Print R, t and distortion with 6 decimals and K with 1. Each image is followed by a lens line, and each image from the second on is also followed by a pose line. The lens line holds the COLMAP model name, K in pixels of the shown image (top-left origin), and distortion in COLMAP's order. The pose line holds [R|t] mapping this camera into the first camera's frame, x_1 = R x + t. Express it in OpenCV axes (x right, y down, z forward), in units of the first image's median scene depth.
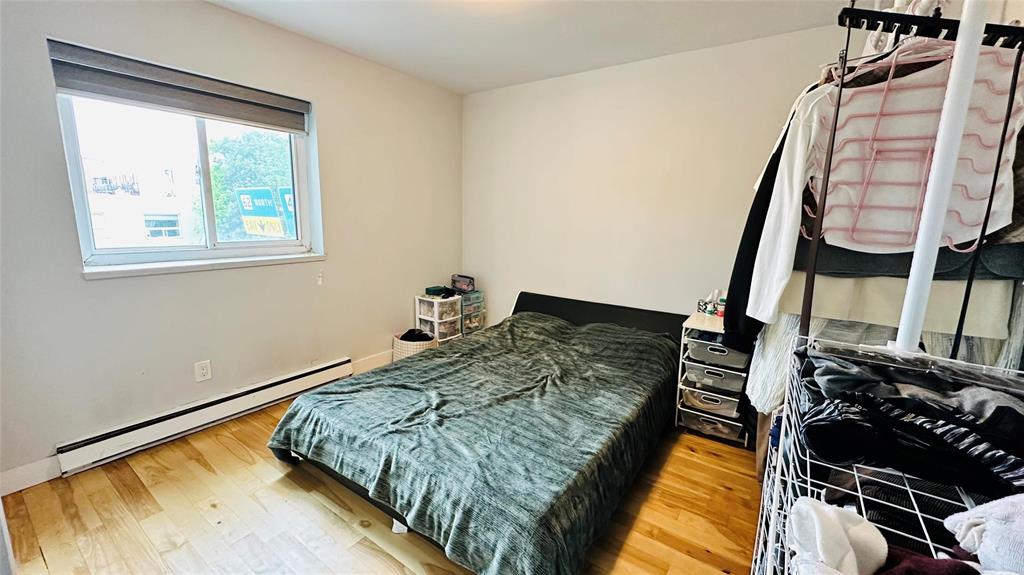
lens RADIAL K [[408.6, 0, 510.5], [0, 408.6, 289.0], [0, 0, 1]] dist [0.000055, 0.000124]
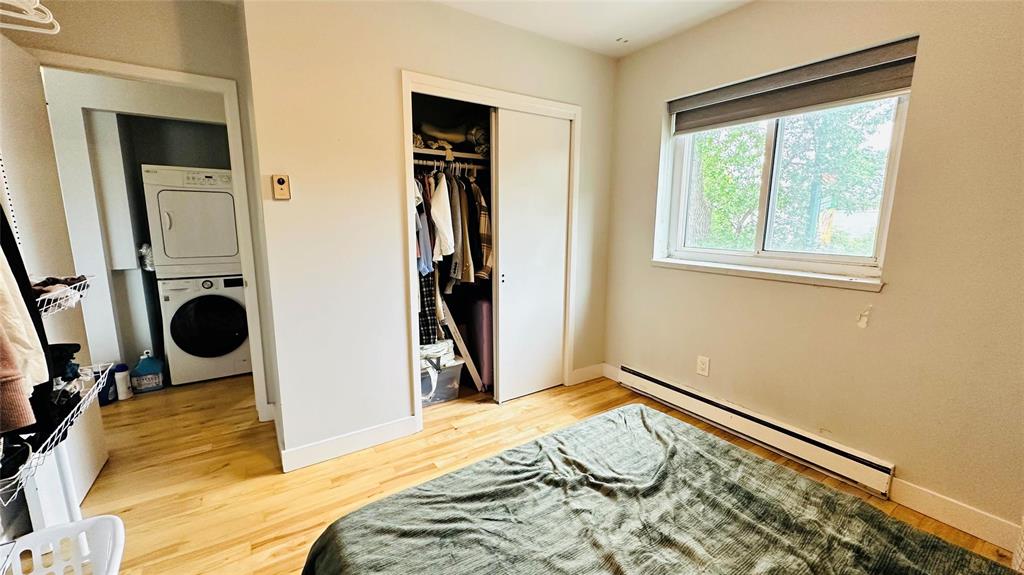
lens RADIAL K [[408.6, 0, 510.5], [0, 408.6, 289.0], [0, 0, 1]] dist [0.000055, 0.000124]
pose [[-0.364353, 0.133578, -0.921631, 0.418868], [-0.176424, 0.961837, 0.209152, -0.137247], [0.914397, 0.238803, -0.326882, 0.893937]]
